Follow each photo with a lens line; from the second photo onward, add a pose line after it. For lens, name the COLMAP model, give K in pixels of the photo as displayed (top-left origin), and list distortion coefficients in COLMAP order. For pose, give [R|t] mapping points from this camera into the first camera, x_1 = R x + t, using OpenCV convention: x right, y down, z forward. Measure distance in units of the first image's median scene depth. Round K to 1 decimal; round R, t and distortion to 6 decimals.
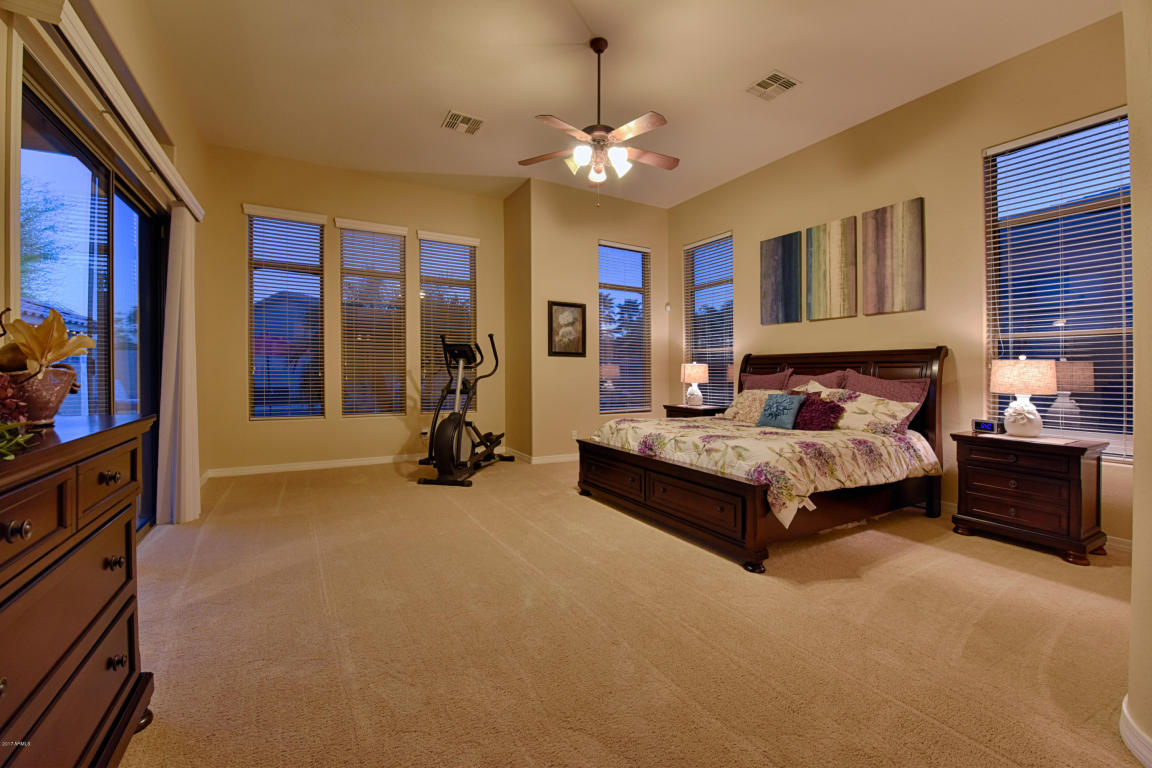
lens RADIAL K [[473.5, 0, 576.0], [0, 473.5, 384.0], [0, 0, 1]] dist [0.000368, -0.000062]
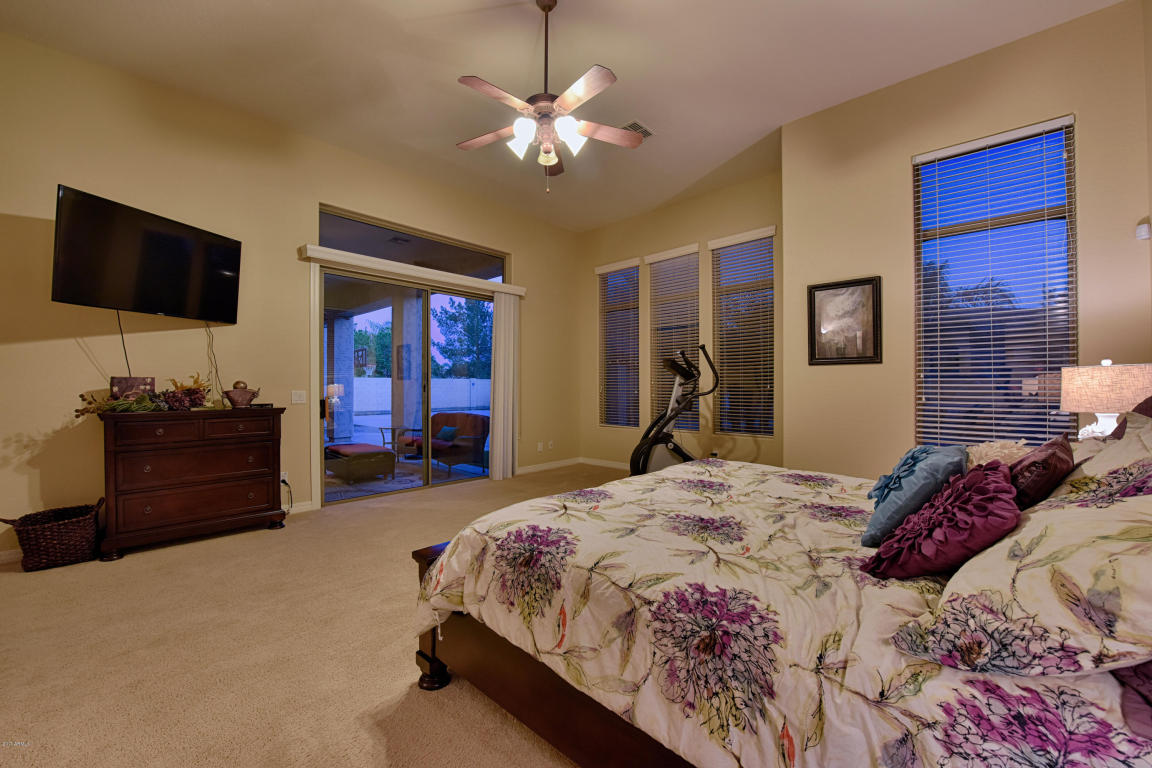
lens RADIAL K [[473.5, 0, 576.0], [0, 473.5, 384.0], [0, 0, 1]] dist [0.000368, -0.000062]
pose [[0.287425, -0.016609, -0.957659, 0.560788], [-0.023937, 0.999413, -0.024517, -0.007447], [0.957504, 0.029971, 0.286859, 0.527792]]
